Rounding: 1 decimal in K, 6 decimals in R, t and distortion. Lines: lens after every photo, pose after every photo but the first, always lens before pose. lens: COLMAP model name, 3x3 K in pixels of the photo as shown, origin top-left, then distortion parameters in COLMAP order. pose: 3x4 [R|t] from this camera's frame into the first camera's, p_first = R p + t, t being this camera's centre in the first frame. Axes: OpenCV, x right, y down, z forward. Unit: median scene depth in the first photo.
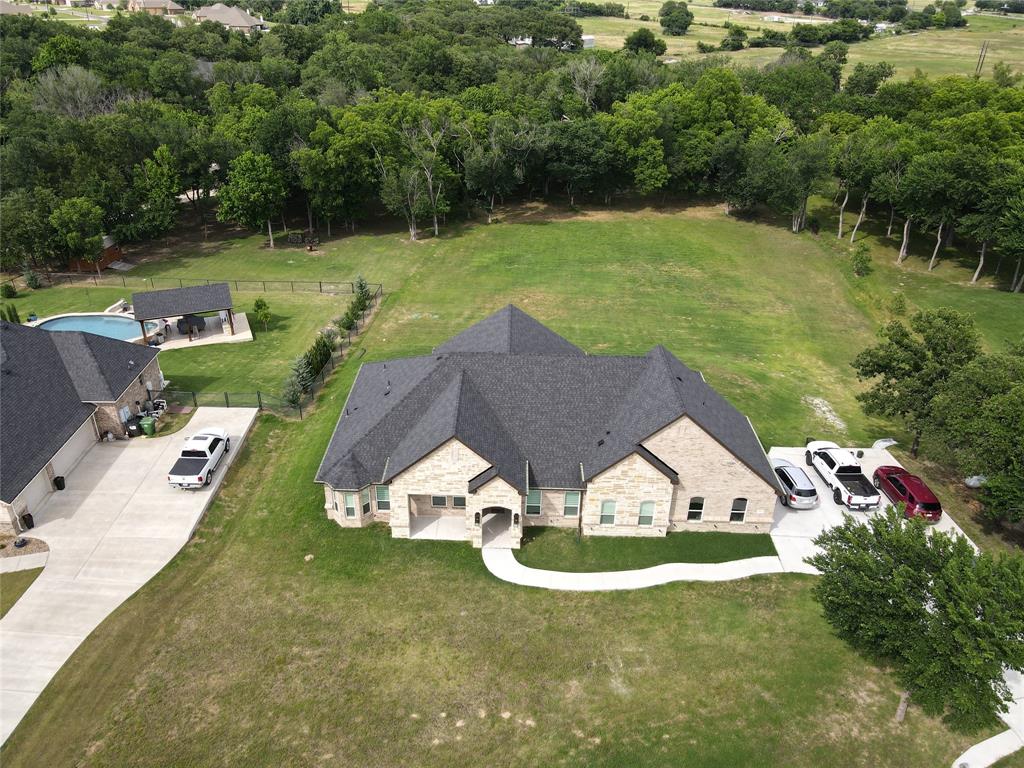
lens RADIAL K [[770.0, 0, 509.0], [0, 770.0, 376.0], [0, 0, 1]] dist [0.006558, 0.008069]
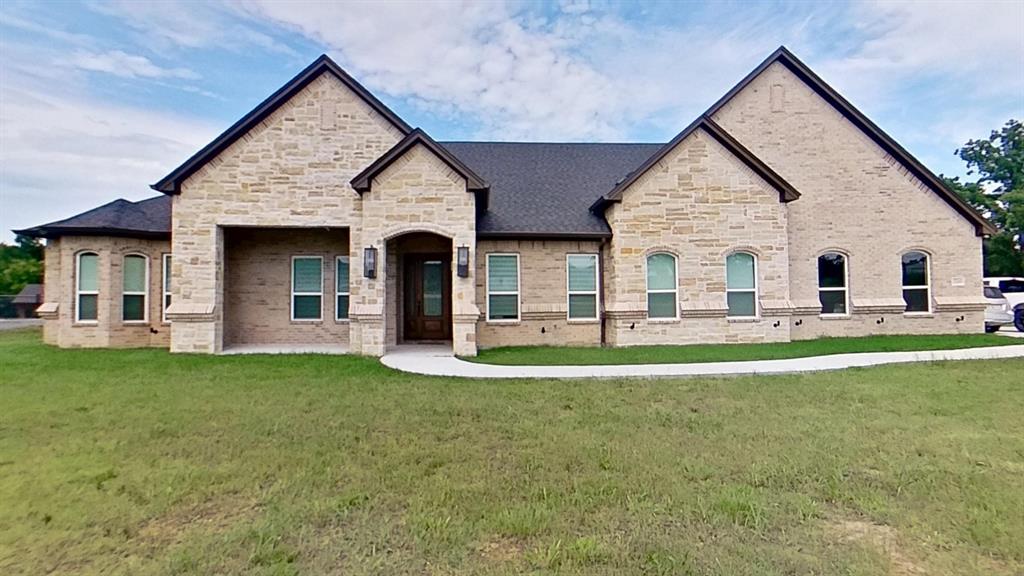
lens RADIAL K [[510.1, 0, 507.8], [0, 510.1, 287.2], [0, 0, 1]] dist [-0.010981, 0.005827]
pose [[0.997324, -0.021250, 0.069948, 0.013699], [0.055227, 0.845926, -0.530434, 0.345695], [-0.047899, 0.532877, 0.844836, 0.762717]]
